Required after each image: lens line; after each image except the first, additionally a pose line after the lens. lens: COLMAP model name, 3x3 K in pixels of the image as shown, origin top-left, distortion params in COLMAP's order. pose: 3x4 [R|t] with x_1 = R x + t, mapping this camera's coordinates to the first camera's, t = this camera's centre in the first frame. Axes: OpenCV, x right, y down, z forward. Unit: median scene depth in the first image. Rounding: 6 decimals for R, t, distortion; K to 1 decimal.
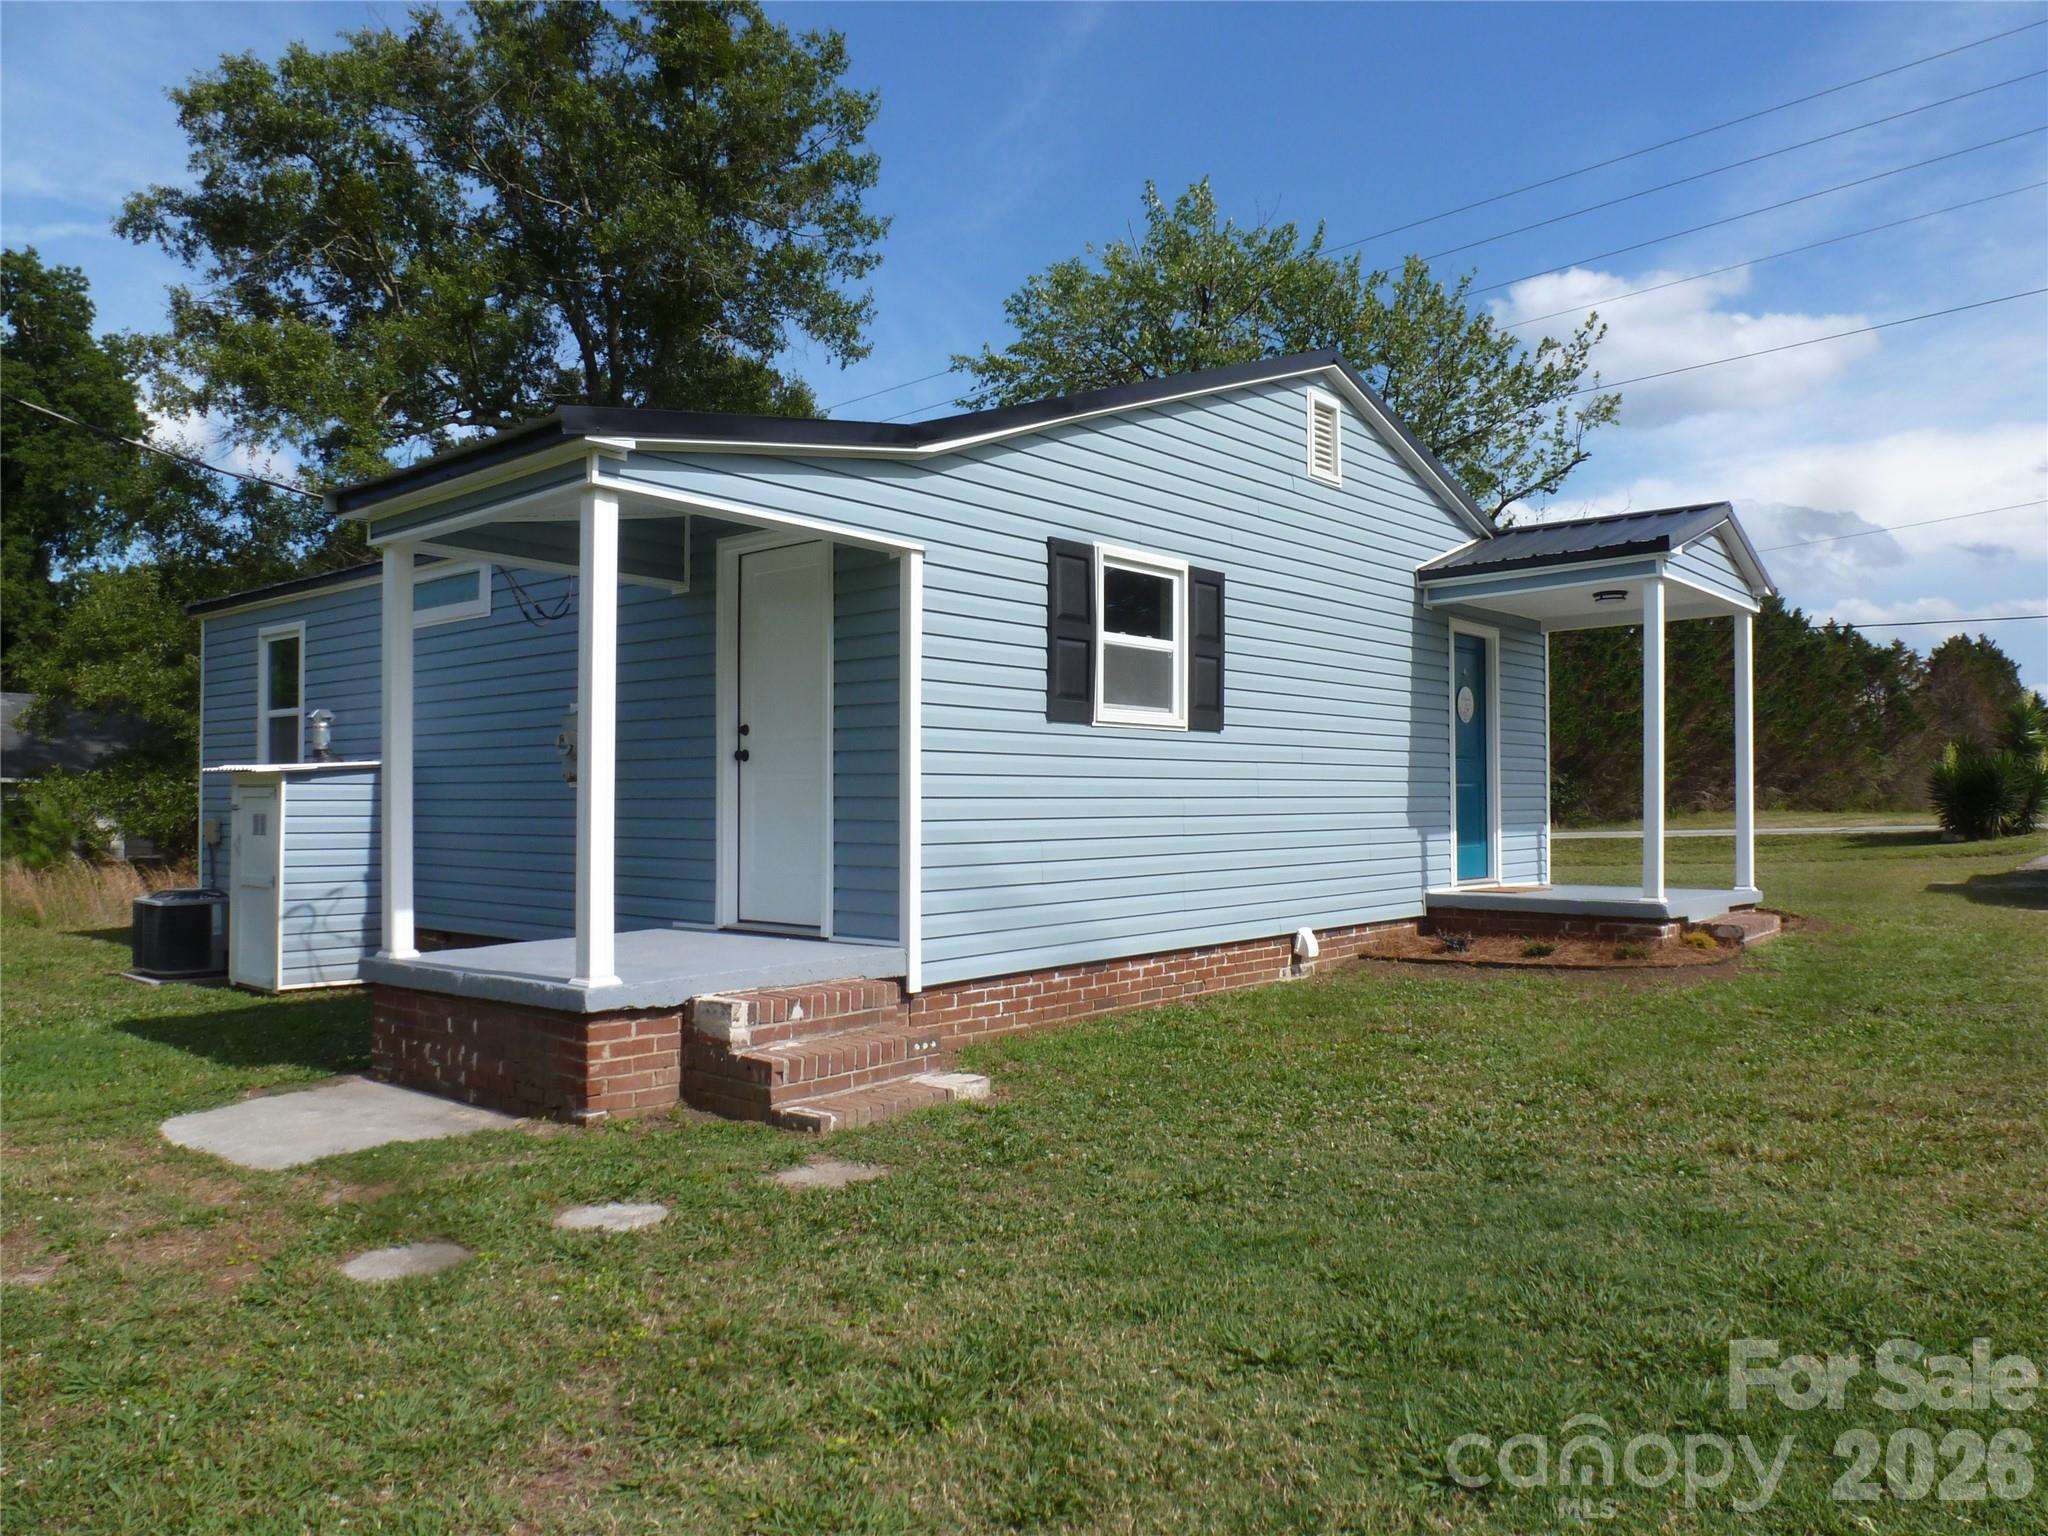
lens RADIAL K [[1464.1, 0, 1018.6], [0, 1464.1, 767.3], [0, 0, 1]] dist [-0.063221, 0.013601]
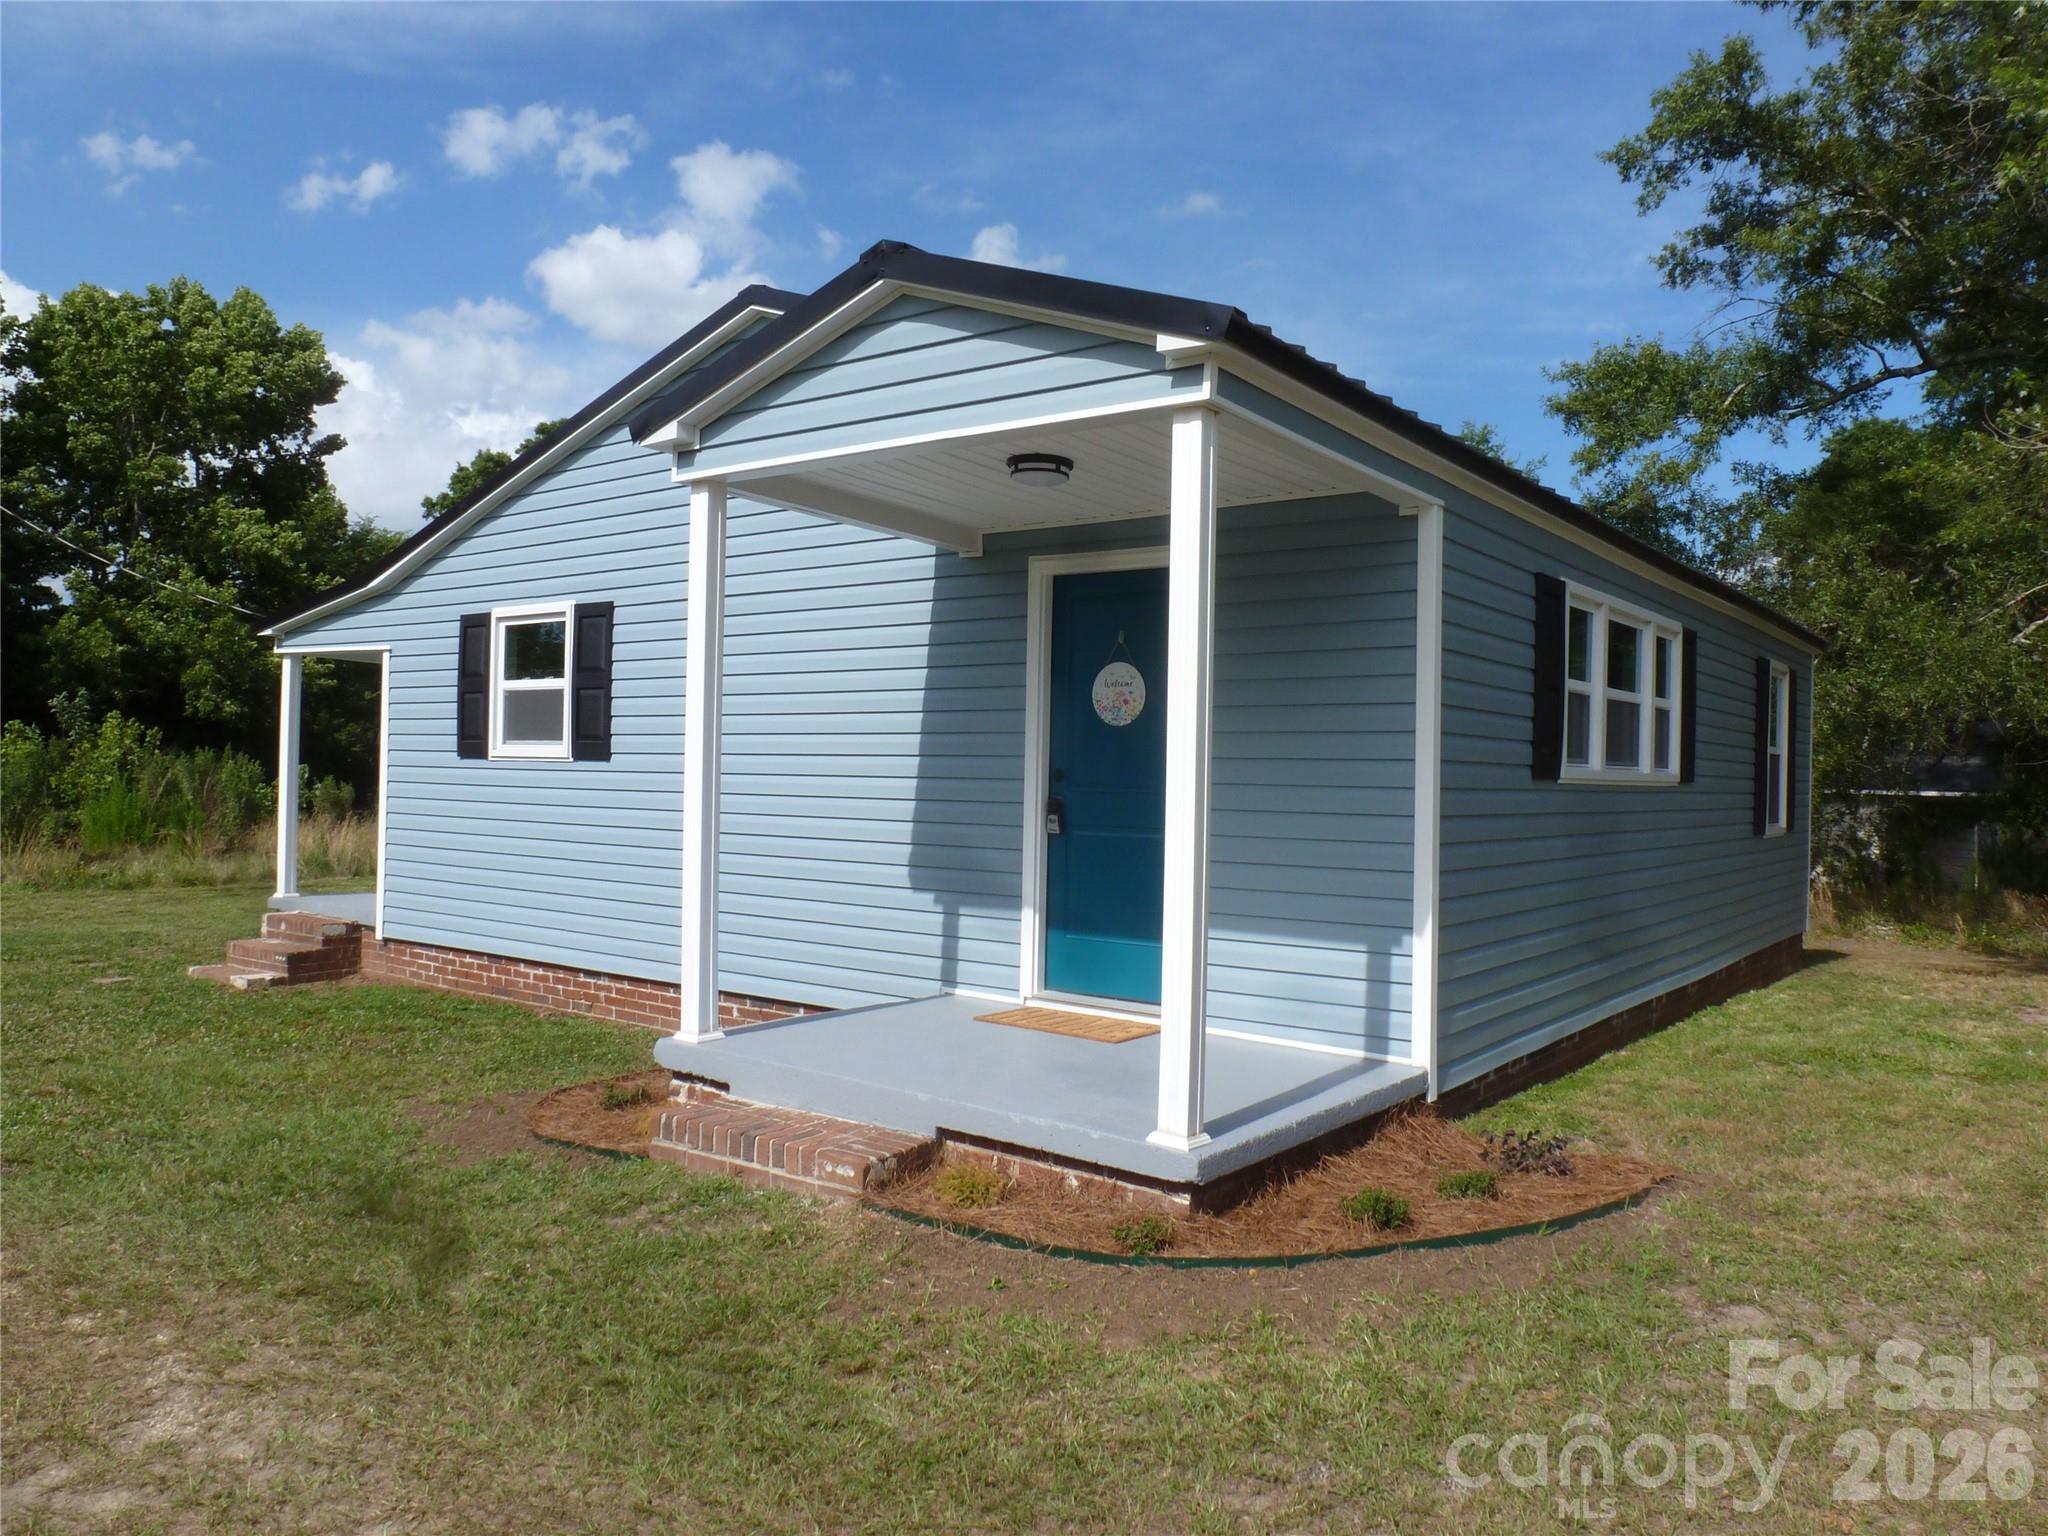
lens RADIAL K [[1464.1, 0, 1018.8], [0, 1464.1, 768.6], [0, 0, 1]] dist [-0.063221, 0.013601]
pose [[0.067321, -0.005502, -0.997716, 1.204009], [-0.001014, 0.999984, -0.005583, -0.014064], [0.997731, 0.001387, 0.067314, 1.268878]]
